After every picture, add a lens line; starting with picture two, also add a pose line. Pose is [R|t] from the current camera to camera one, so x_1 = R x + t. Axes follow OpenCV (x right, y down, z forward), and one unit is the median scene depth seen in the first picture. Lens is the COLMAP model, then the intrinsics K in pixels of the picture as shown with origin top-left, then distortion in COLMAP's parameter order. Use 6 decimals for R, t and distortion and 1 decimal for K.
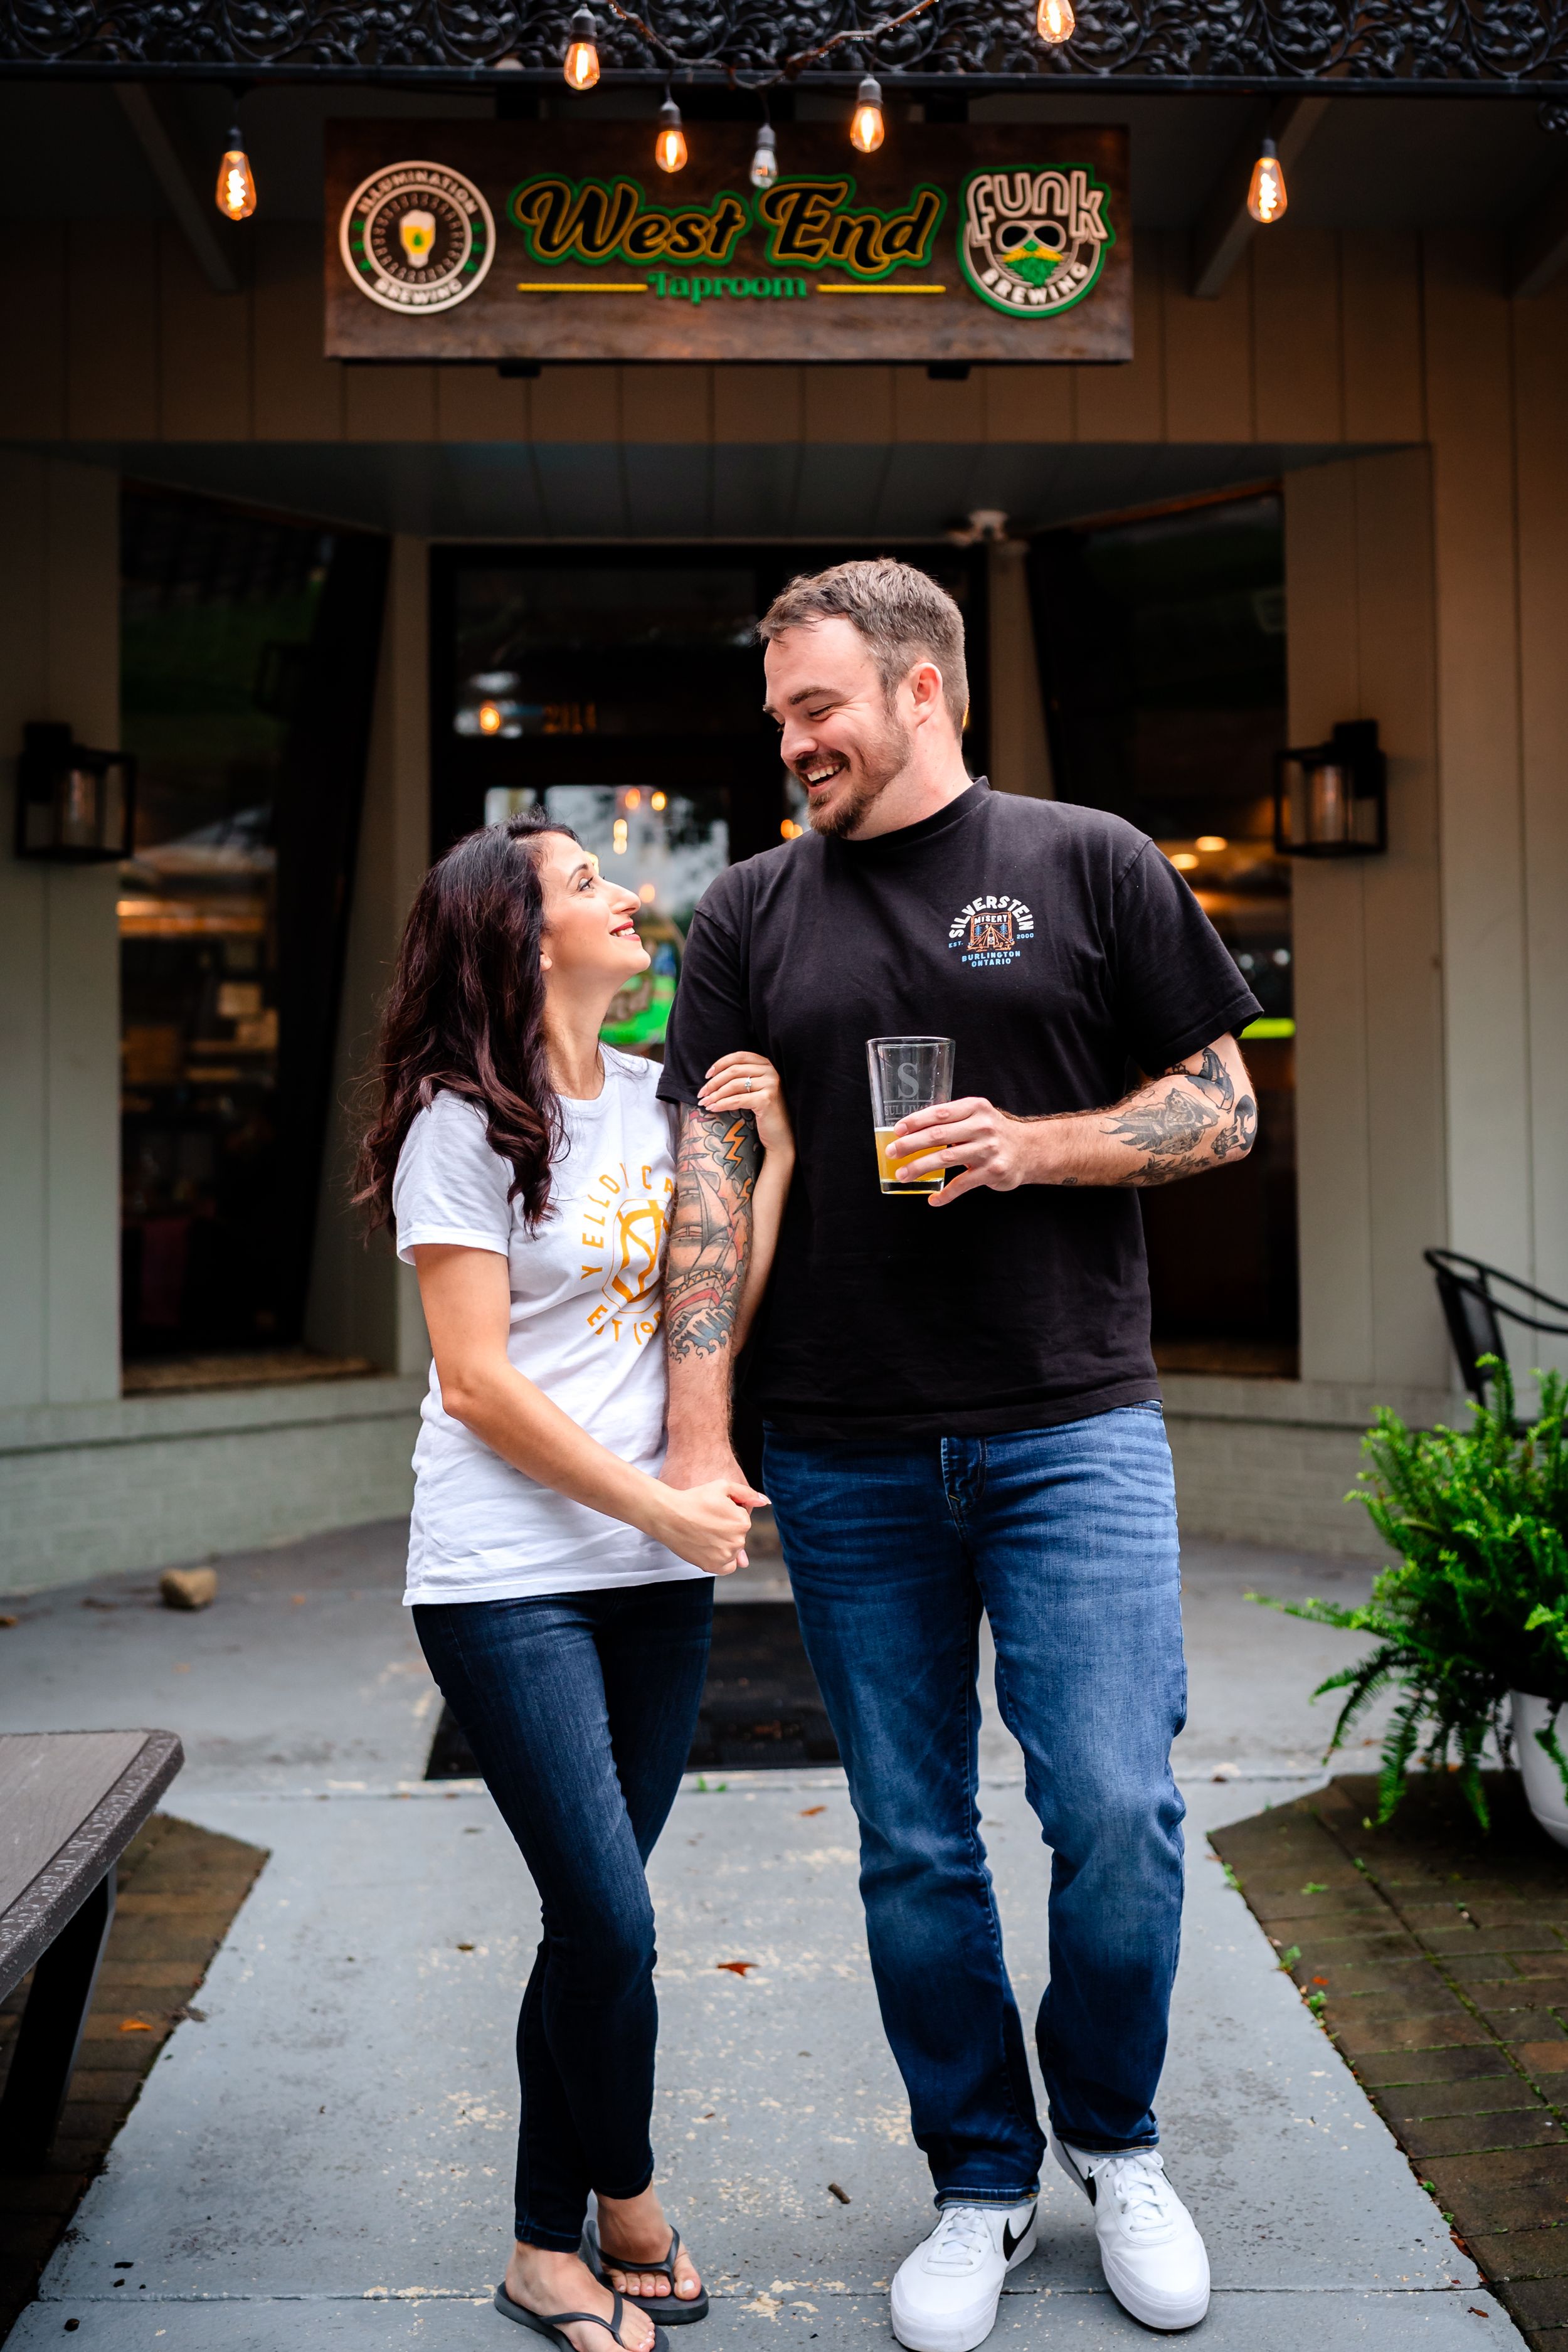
lens RADIAL K [[2532.1, 0, 775.3], [0, 2532.1, 1054.4], [0, 0, 1]] dist [0.004962, 0.037596]
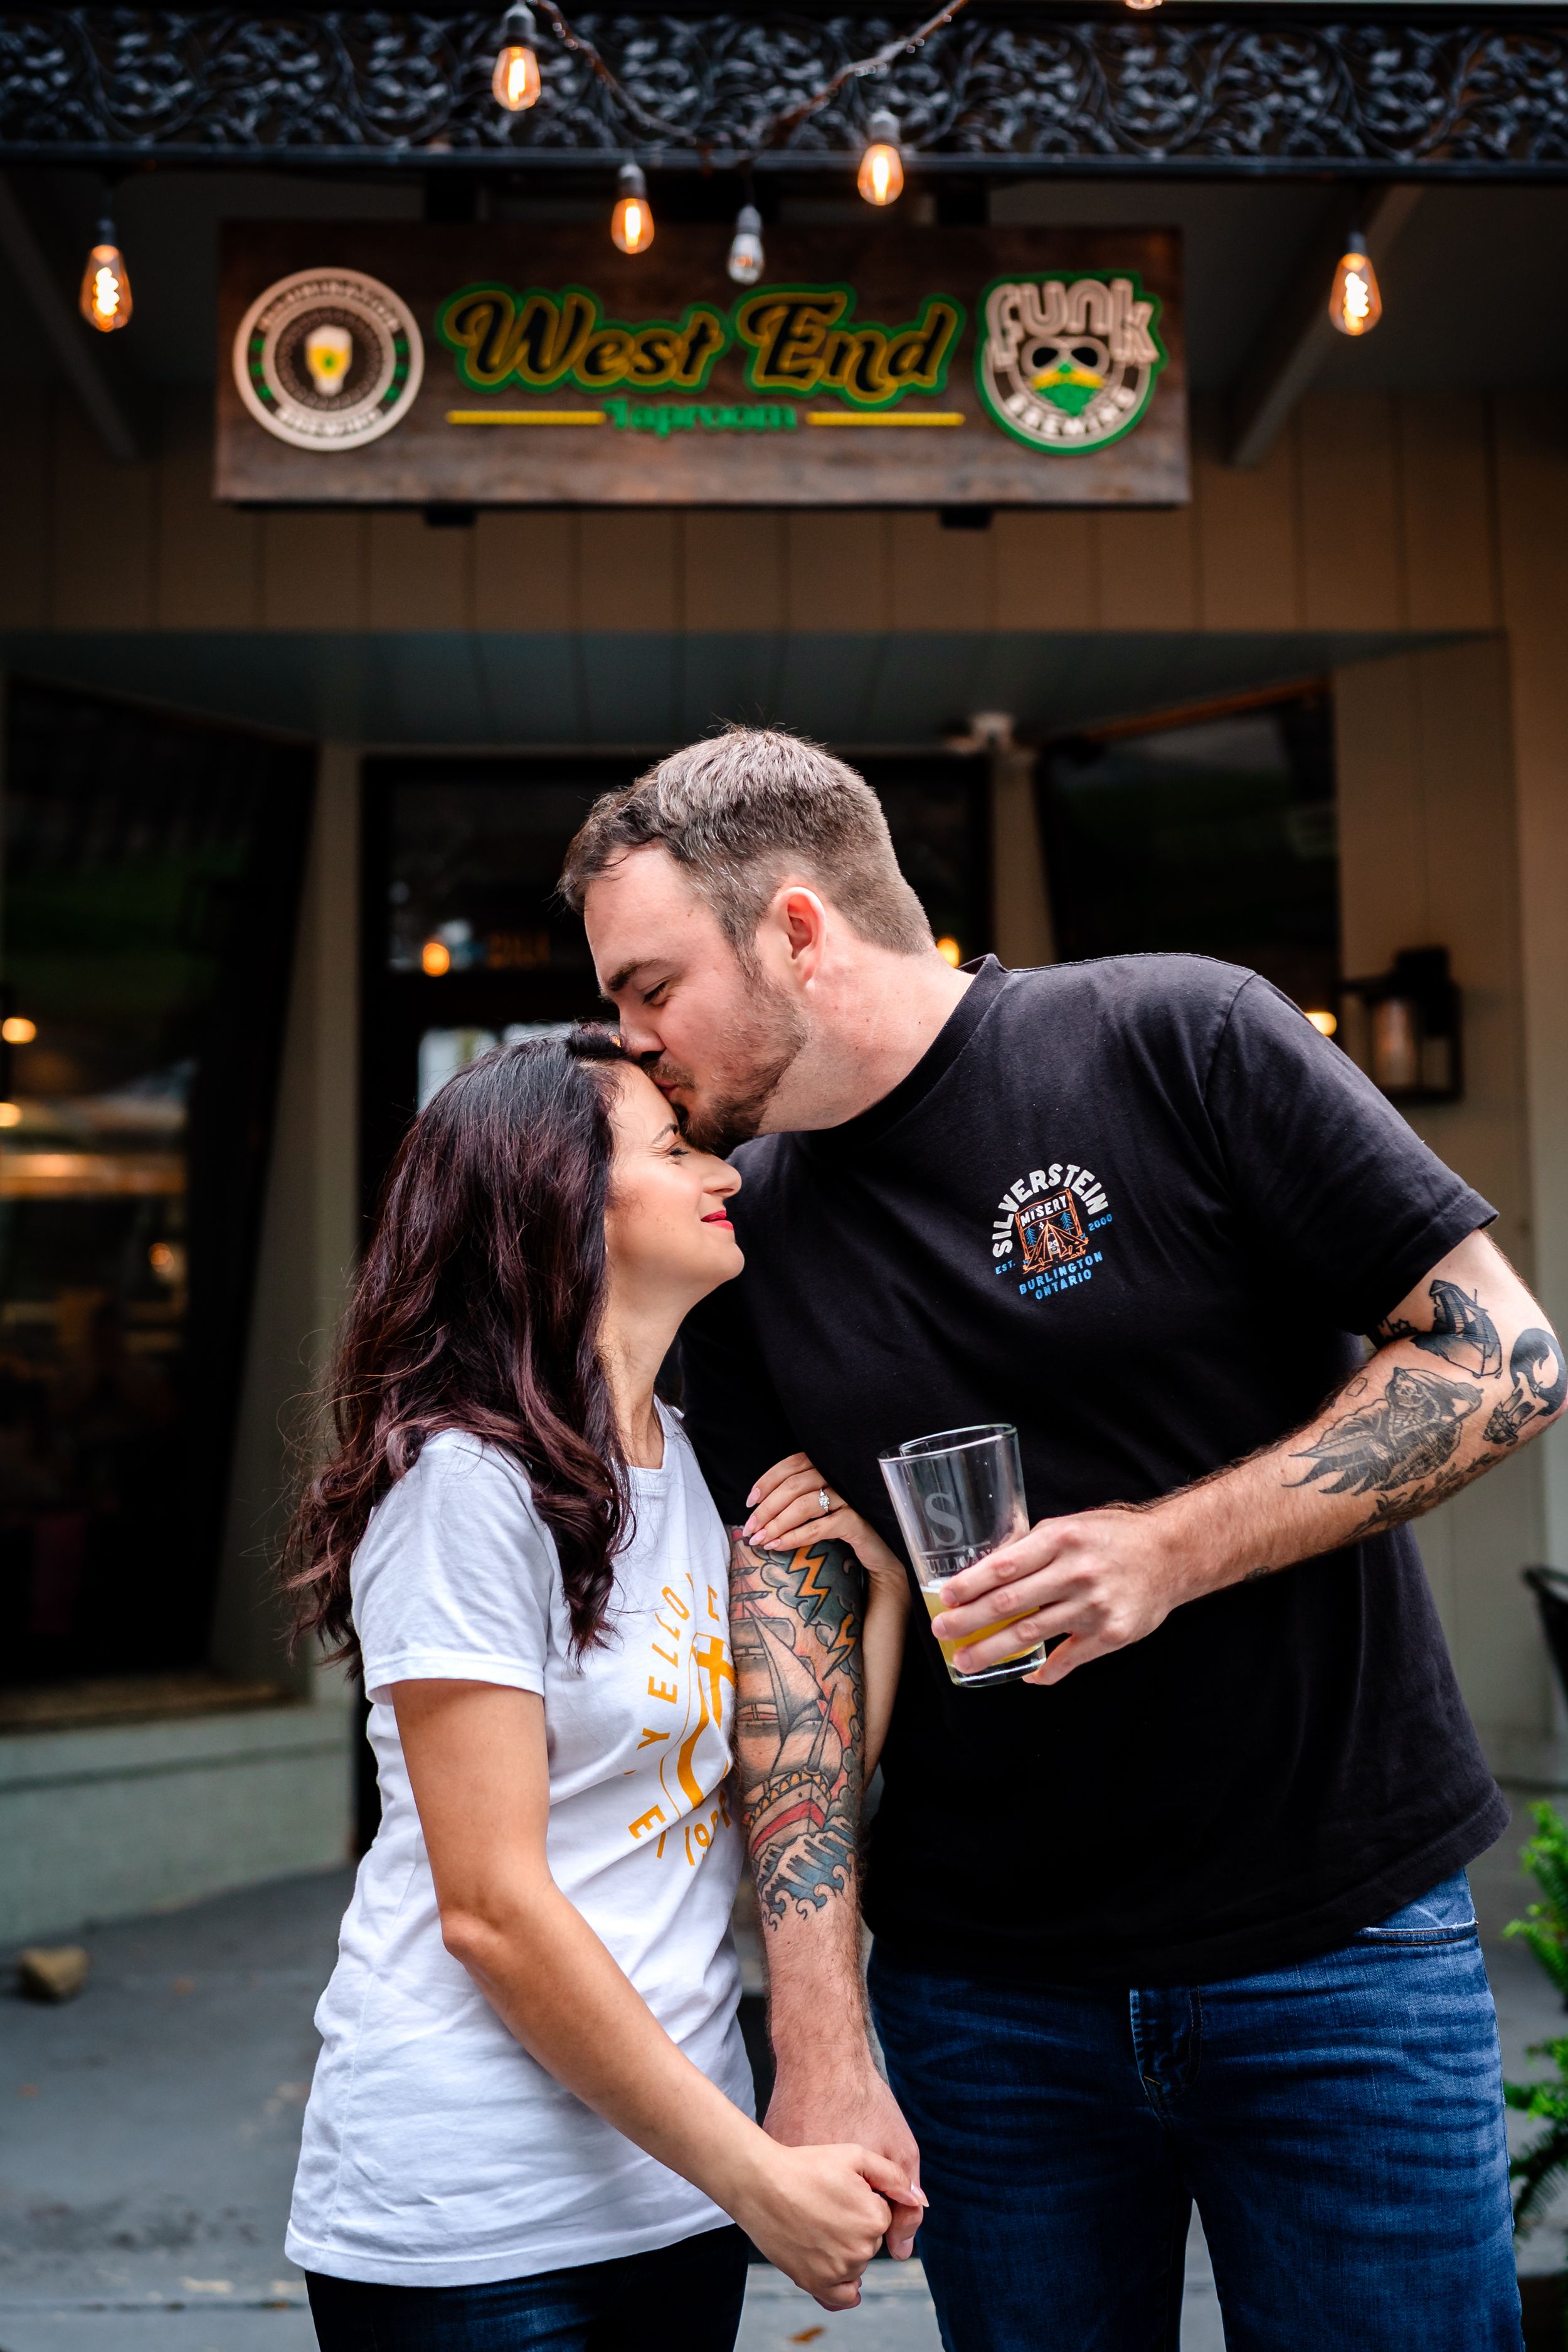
lens RADIAL K [[2532.1, 0, 775.3], [0, 2532.1, 1054.4], [0, 0, 1]] dist [0.004962, 0.037596]
pose [[0.999908, 0.000798, 0.013575, -0.005513], [0.000591, 0.994790, -0.101947, -0.009757], [-0.013586, 0.101946, 0.994697, 0.194335]]
